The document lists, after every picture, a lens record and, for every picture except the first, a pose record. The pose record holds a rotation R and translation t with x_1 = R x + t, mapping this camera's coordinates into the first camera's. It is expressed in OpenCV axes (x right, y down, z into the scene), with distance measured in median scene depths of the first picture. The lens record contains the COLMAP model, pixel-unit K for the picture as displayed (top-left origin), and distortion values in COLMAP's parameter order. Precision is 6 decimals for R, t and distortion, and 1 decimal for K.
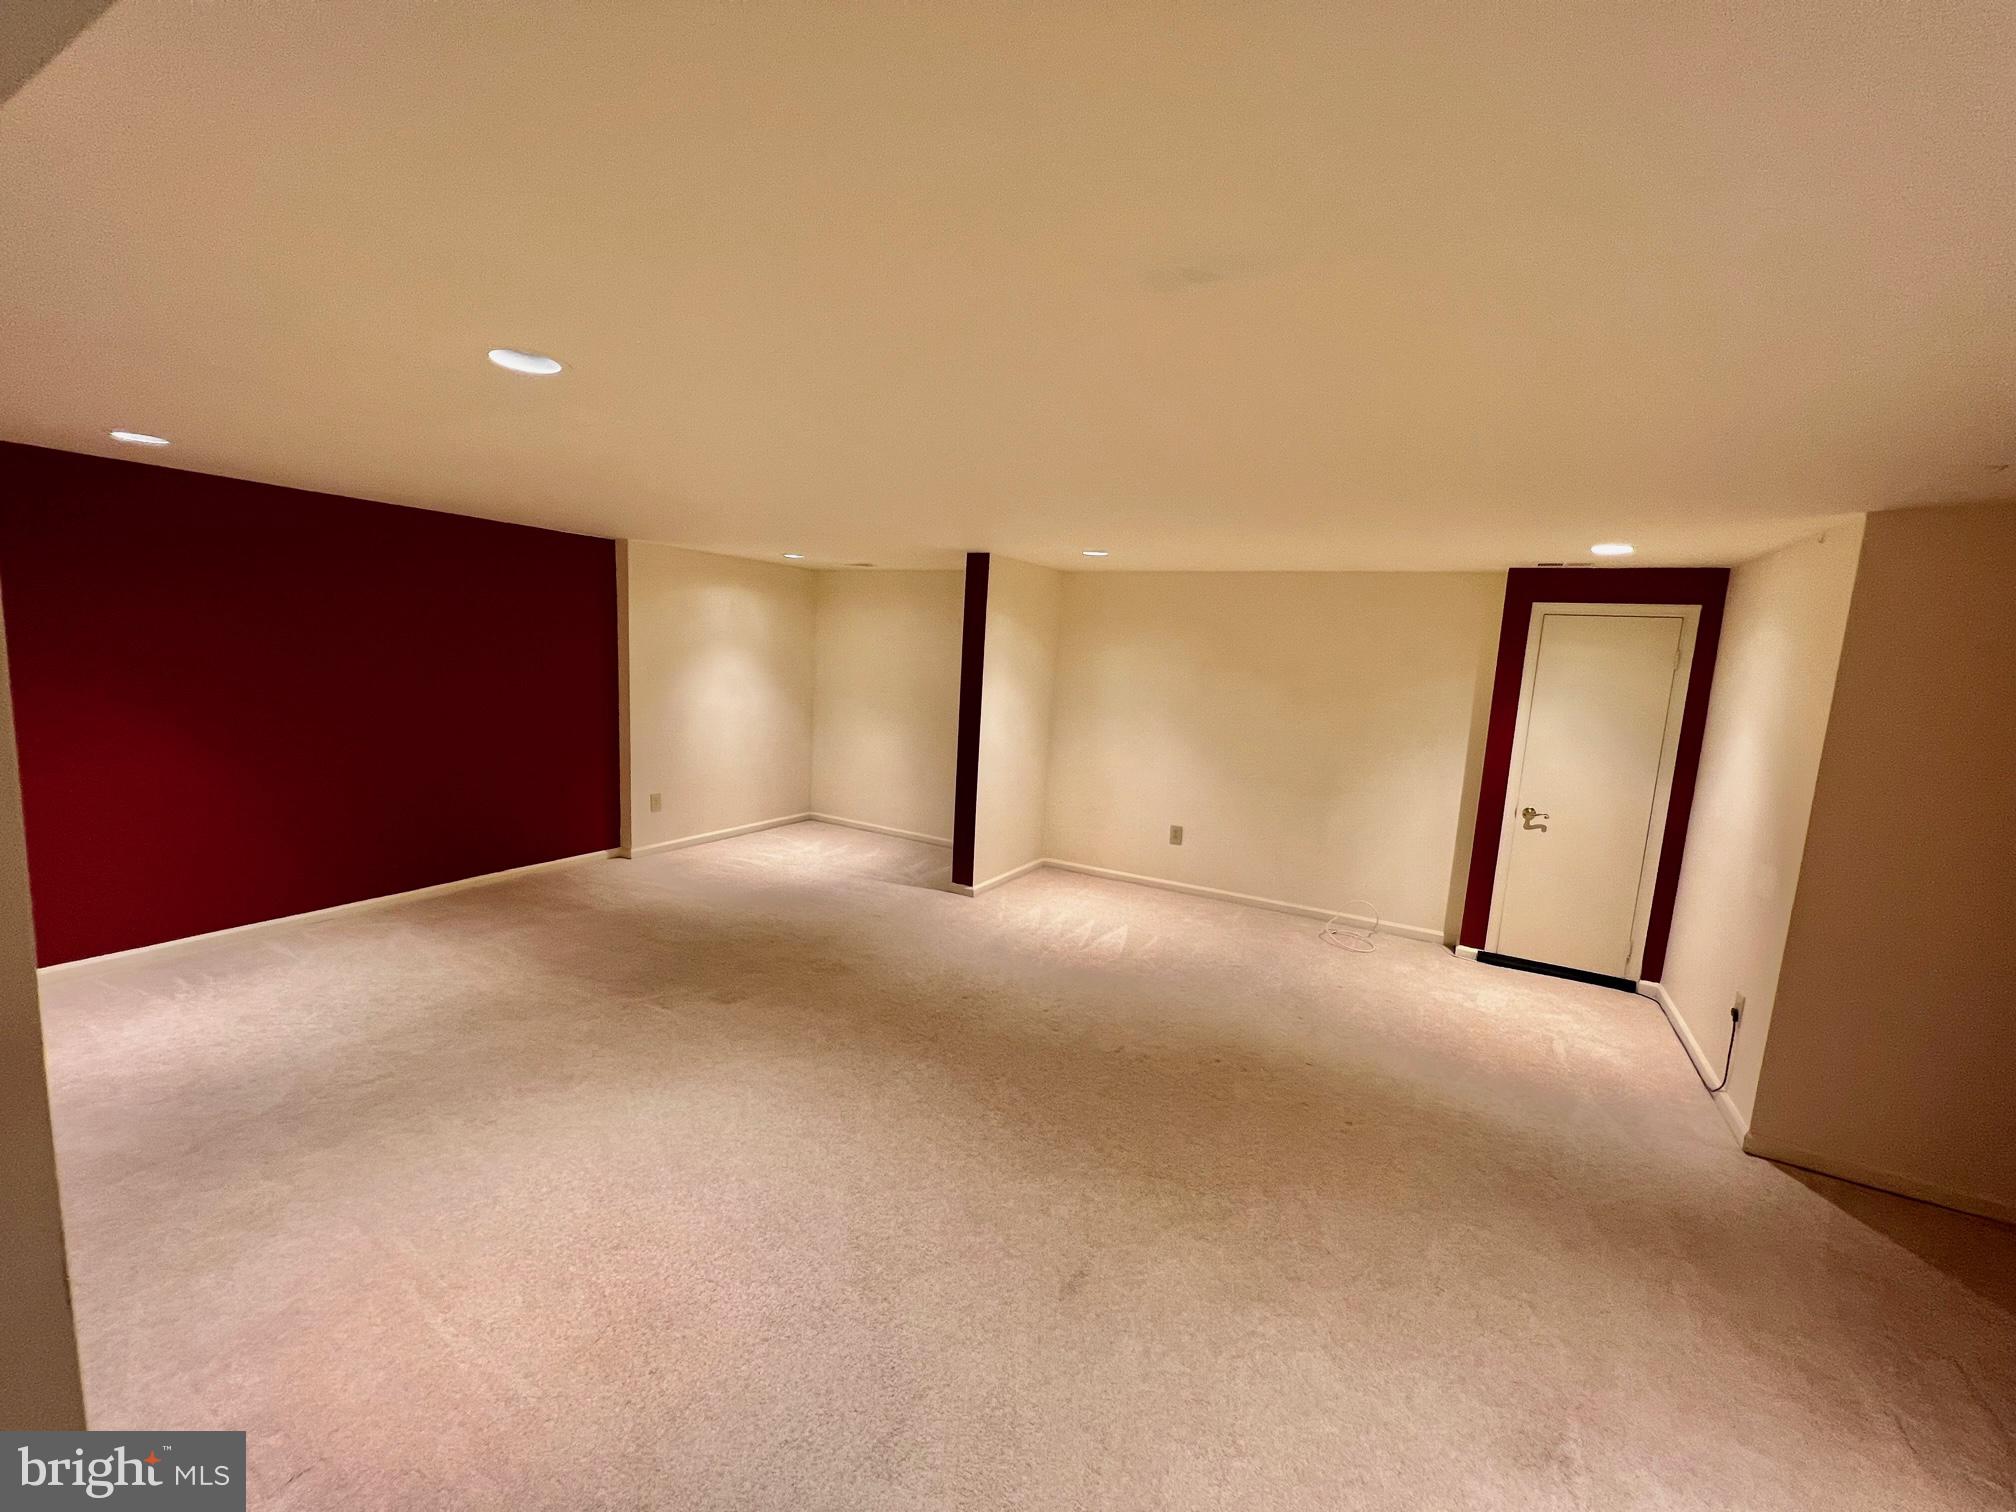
lens RADIAL K [[807.0, 0, 1010.6], [0, 807.0, 758.6], [0, 0, 1]] dist [-0.003012, 0.001312]
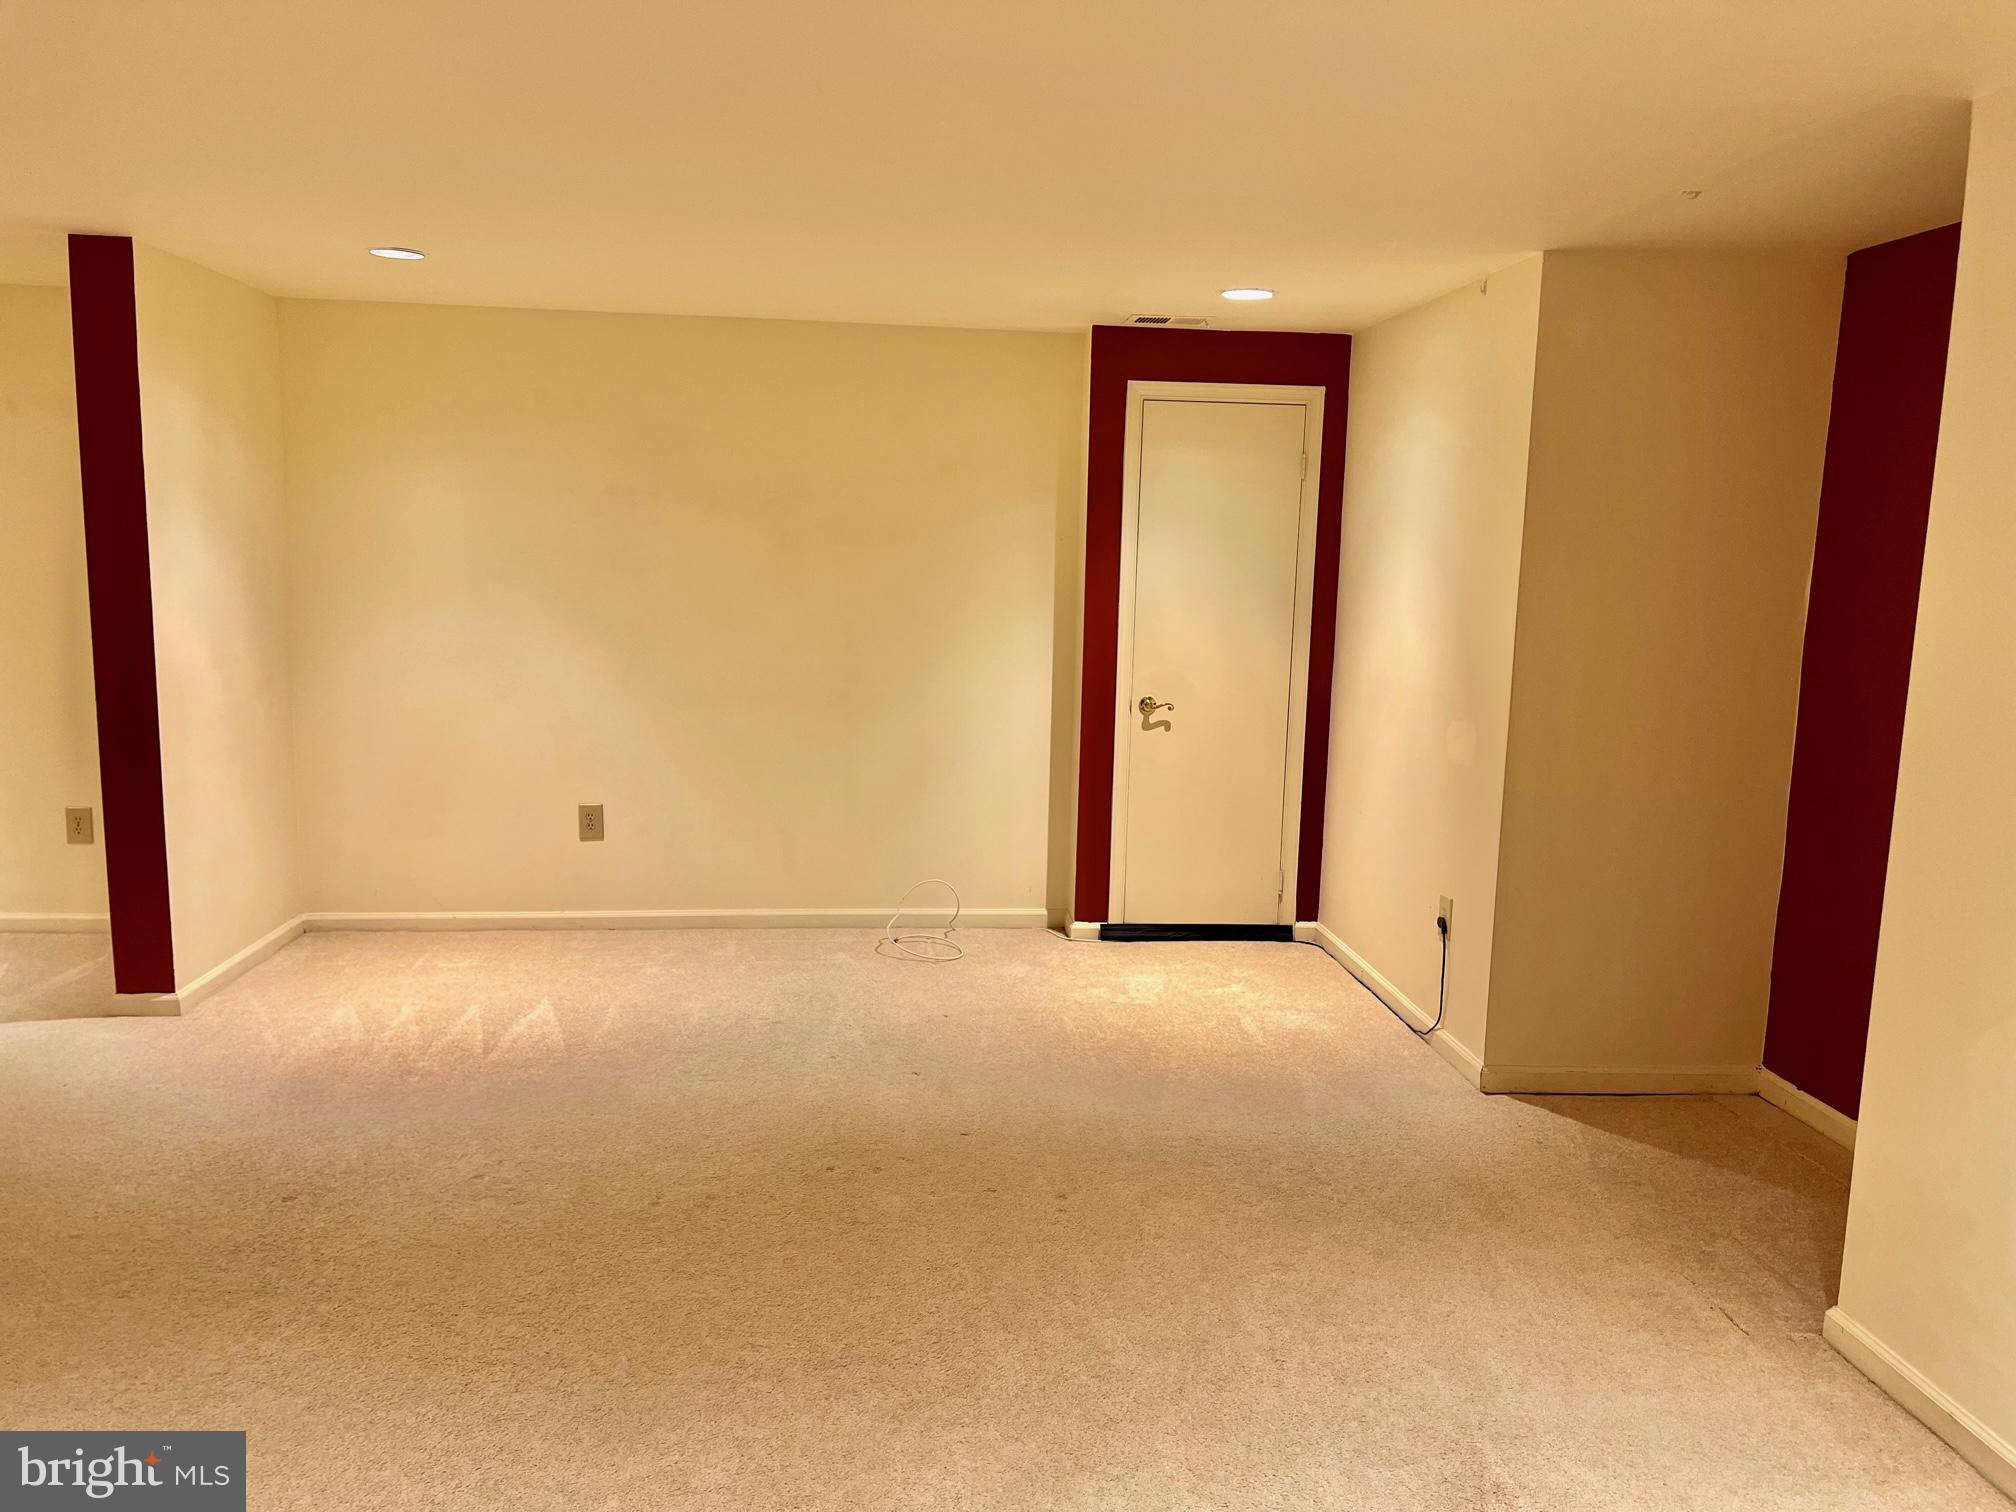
lens RADIAL K [[1513.8, 0, 1015.6], [0, 1513.8, 787.9], [0, 0, 1]] dist [0.072521, -0.085819]
pose [[0.819895, -0.122976, 0.559151, -0.151519], [0.096074, 0.992362, 0.077379, 0.028521], [-0.564396, -0.009723, 0.825447, 0.032949]]
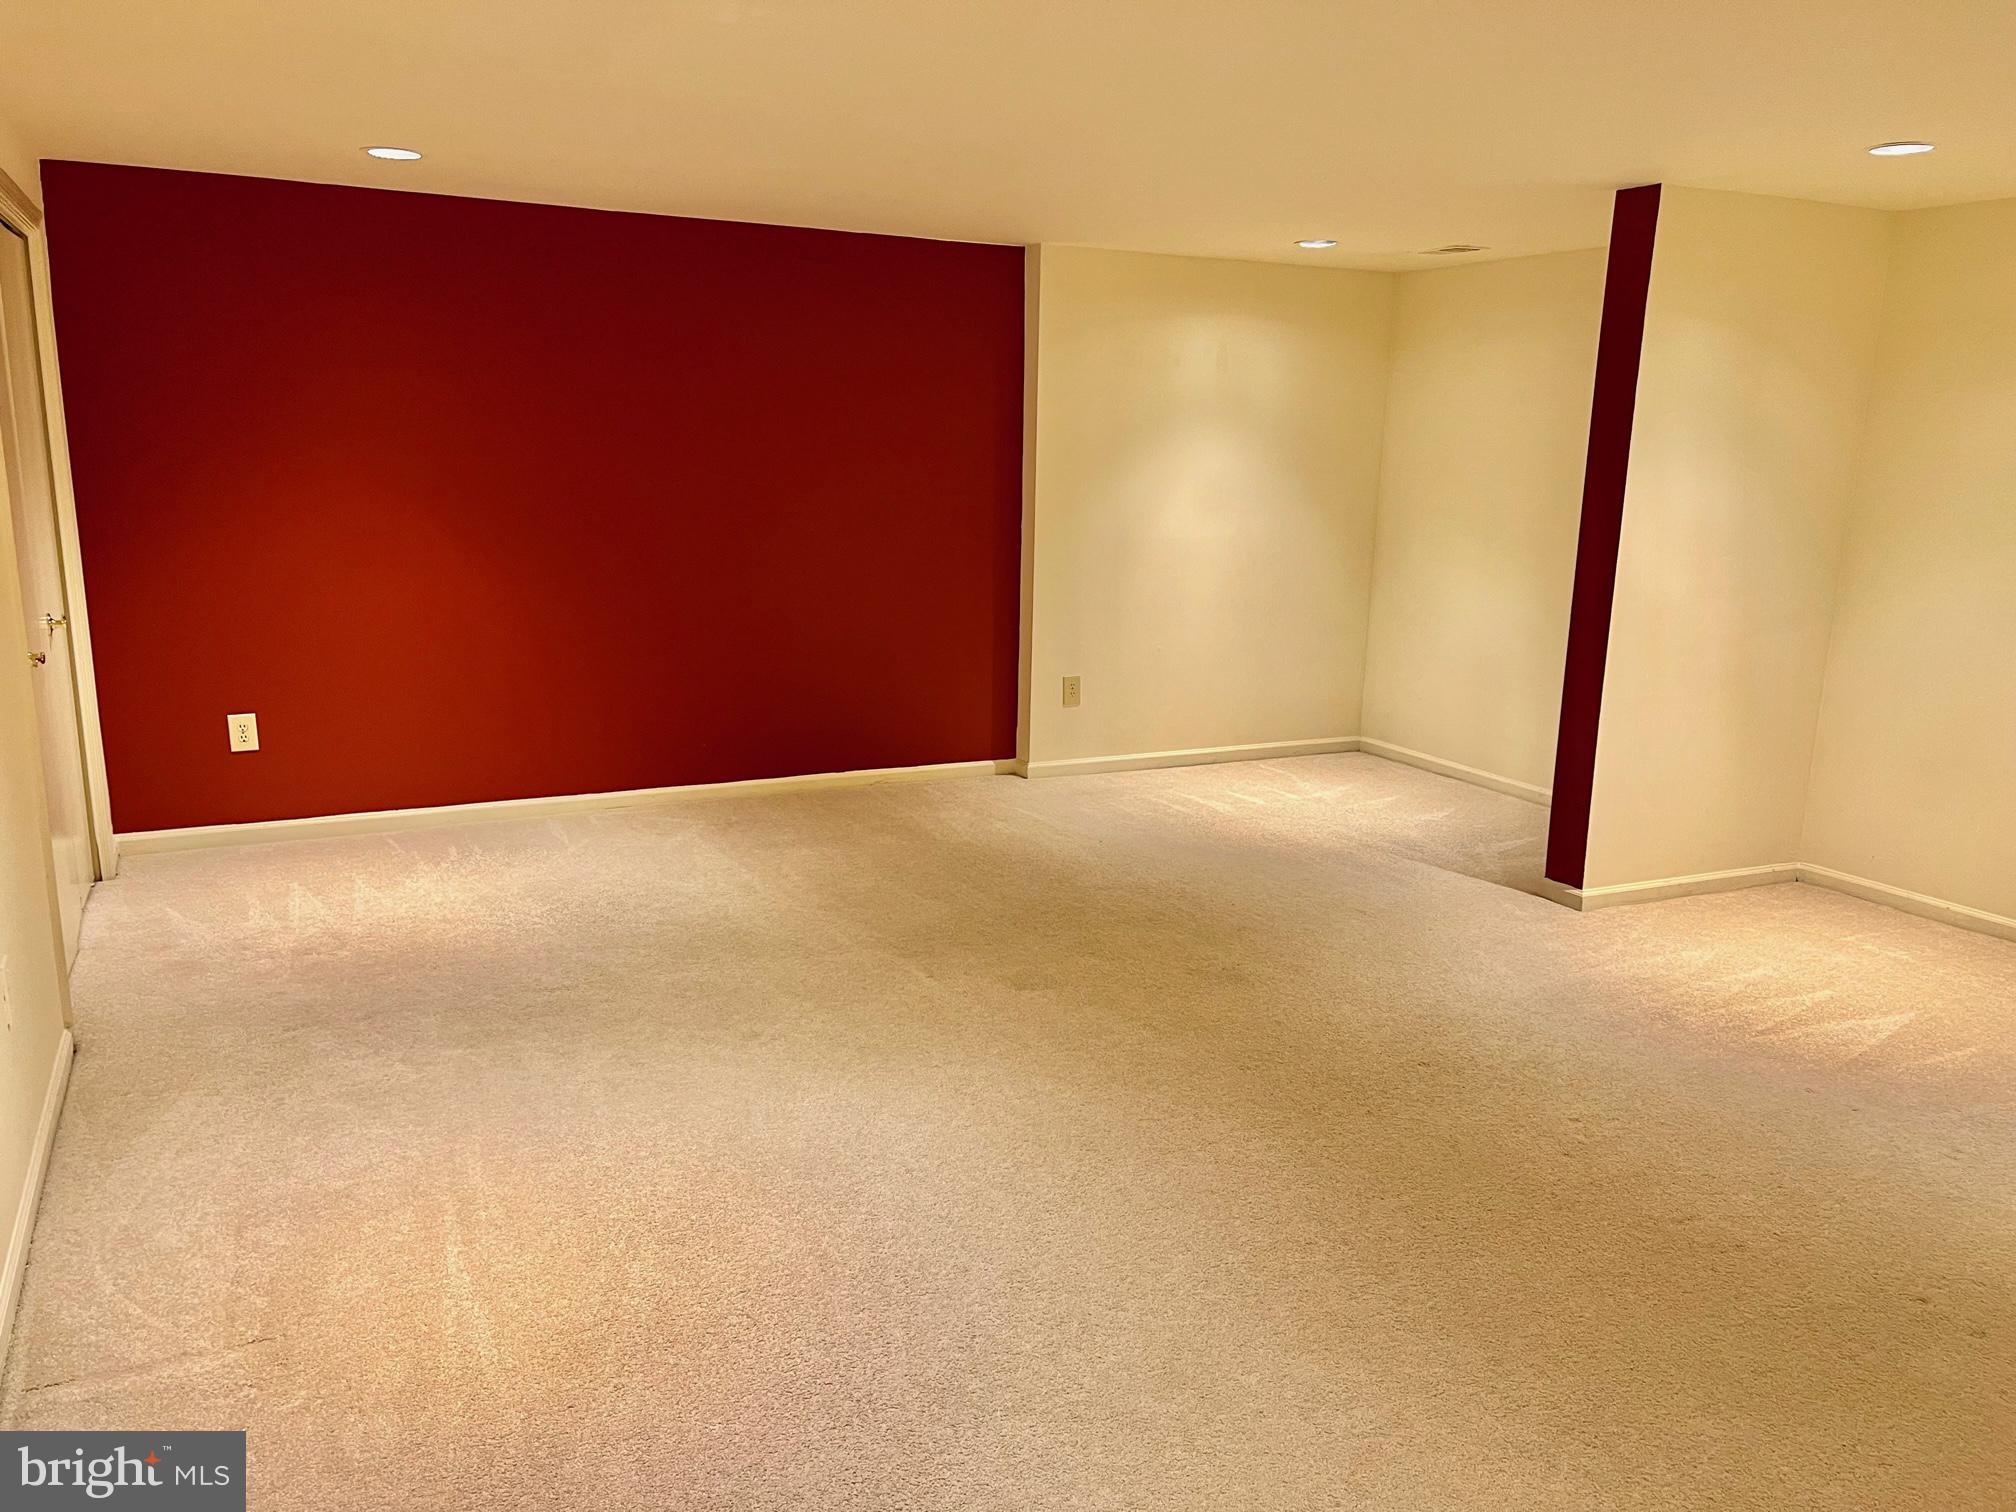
lens RADIAL K [[1513.8, 0, 1020.4], [0, 1513.8, 790.2], [0, 0, 1]] dist [0.072521, -0.085819]
pose [[0.824481, 0.090494, -0.558608, 0.220569], [-0.051548, 0.995037, 0.085113, 0.043266], [0.563538, -0.041379, 0.825053, 0.045093]]
